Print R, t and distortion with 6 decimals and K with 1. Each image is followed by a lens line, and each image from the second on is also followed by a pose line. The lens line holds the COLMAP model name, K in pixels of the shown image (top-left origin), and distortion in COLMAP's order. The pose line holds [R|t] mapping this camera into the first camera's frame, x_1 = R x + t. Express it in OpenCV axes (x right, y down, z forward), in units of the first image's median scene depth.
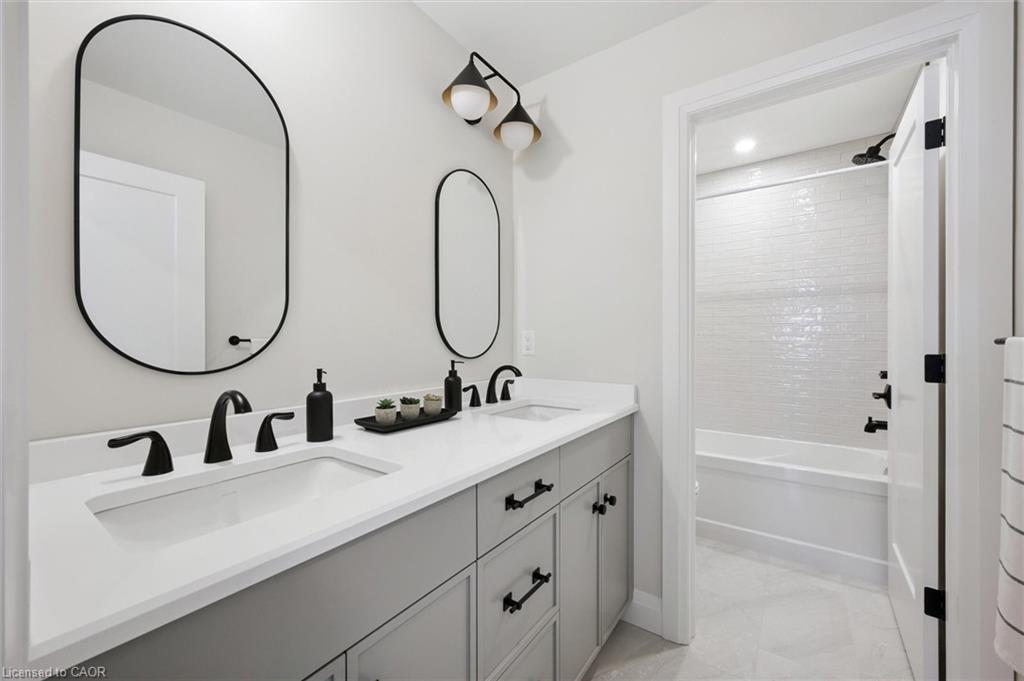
lens RADIAL K [[405.1, 0, 512.8], [0, 405.1, 338.3], [0, 0, 1]] dist [-0.000114, -0.000142]
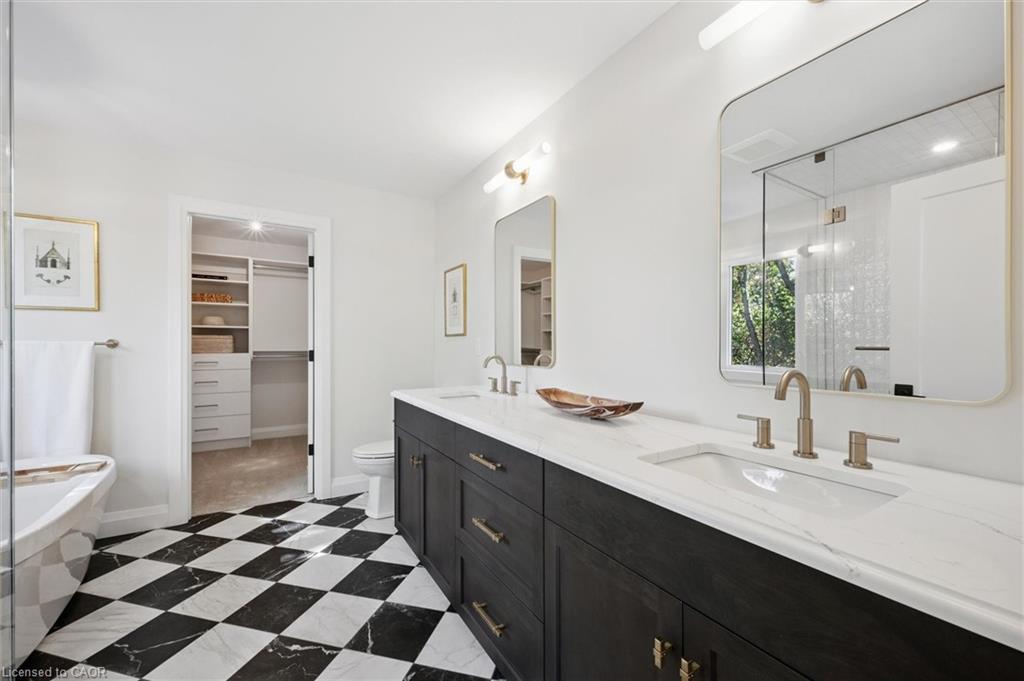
lens RADIAL K [[405.1, 0, 512.8], [0, 405.1, 338.3], [0, 0, 1]] dist [-0.000114, -0.000142]
pose [[-0.379262, 0.002252, -0.925287, 1.198184], [0.006329, 0.999980, -0.000160, -0.043846], [0.925268, -0.005917, -0.379268, 1.425836]]
